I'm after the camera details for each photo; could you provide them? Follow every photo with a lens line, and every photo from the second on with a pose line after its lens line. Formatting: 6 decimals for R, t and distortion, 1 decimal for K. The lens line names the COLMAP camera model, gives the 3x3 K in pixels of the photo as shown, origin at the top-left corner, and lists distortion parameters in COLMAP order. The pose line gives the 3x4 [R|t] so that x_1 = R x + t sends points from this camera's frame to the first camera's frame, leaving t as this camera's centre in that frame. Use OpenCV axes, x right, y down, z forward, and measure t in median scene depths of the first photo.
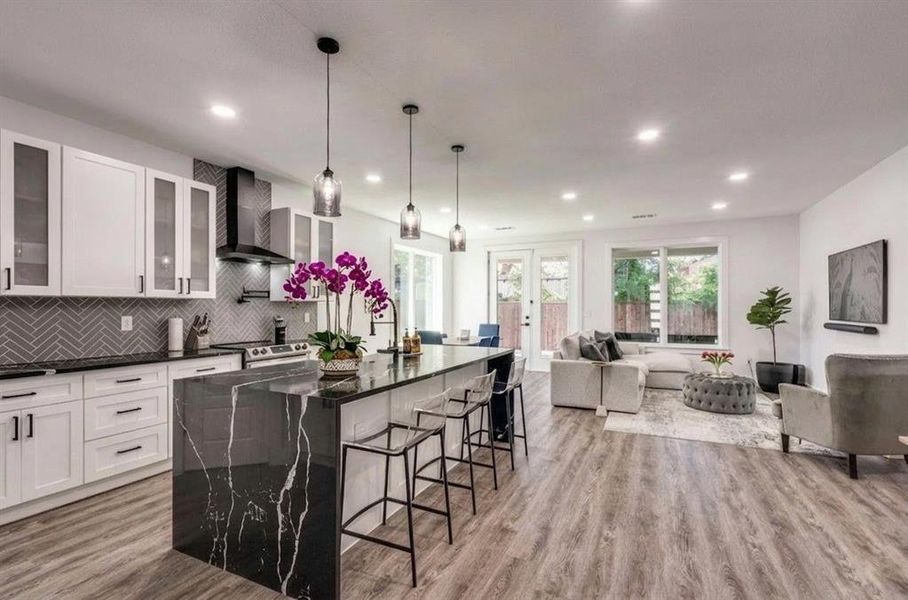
lens RADIAL K [[420.1, 0, 455.5], [0, 420.1, 306.8], [0, 0, 1]] dist [-0.006677, 0.000154]
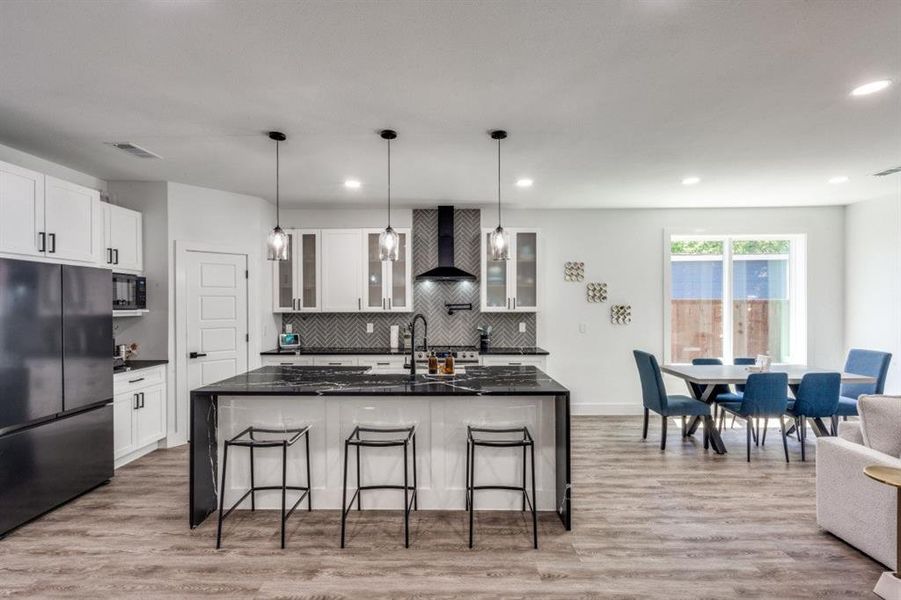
lens RADIAL K [[410.1, 0, 445.7], [0, 410.1, 304.2], [0, 0, 1]] dist [-0.002724, 0.000021]
pose [[0.421002, -0.003626, -0.907052, 1.075706], [0.003494, 0.999991, -0.002376, -0.065569], [0.907053, -0.002169, 0.421011, 0.882771]]
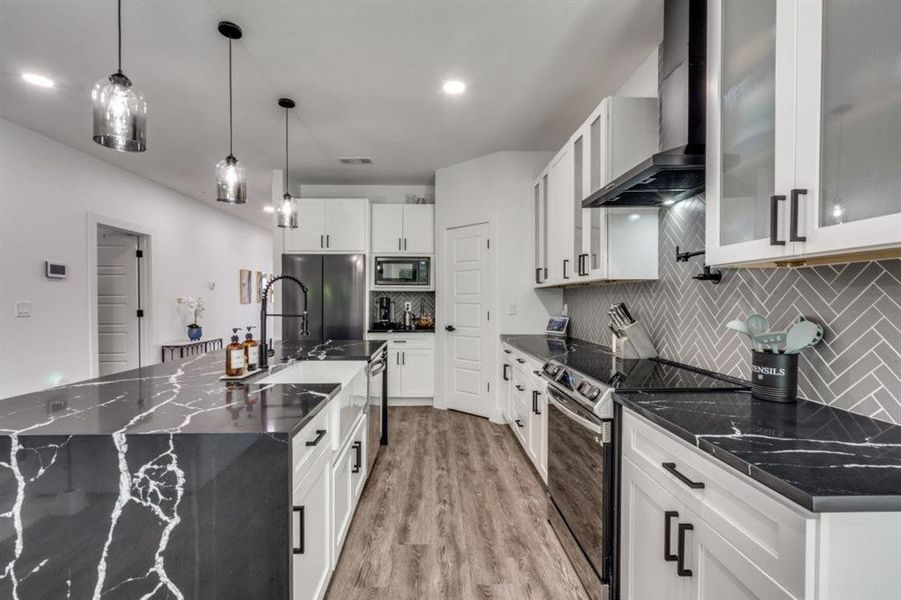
lens RADIAL K [[410.1, 0, 445.7], [0, 410.1, 304.2], [0, 0, 1]] dist [-0.002724, 0.000021]
pose [[-0.885865, 0.005634, -0.463908, -0.132498], [0.000580, 0.999939, 0.011037, 0.018900], [0.463942, 0.009508, -0.885815, 2.304083]]
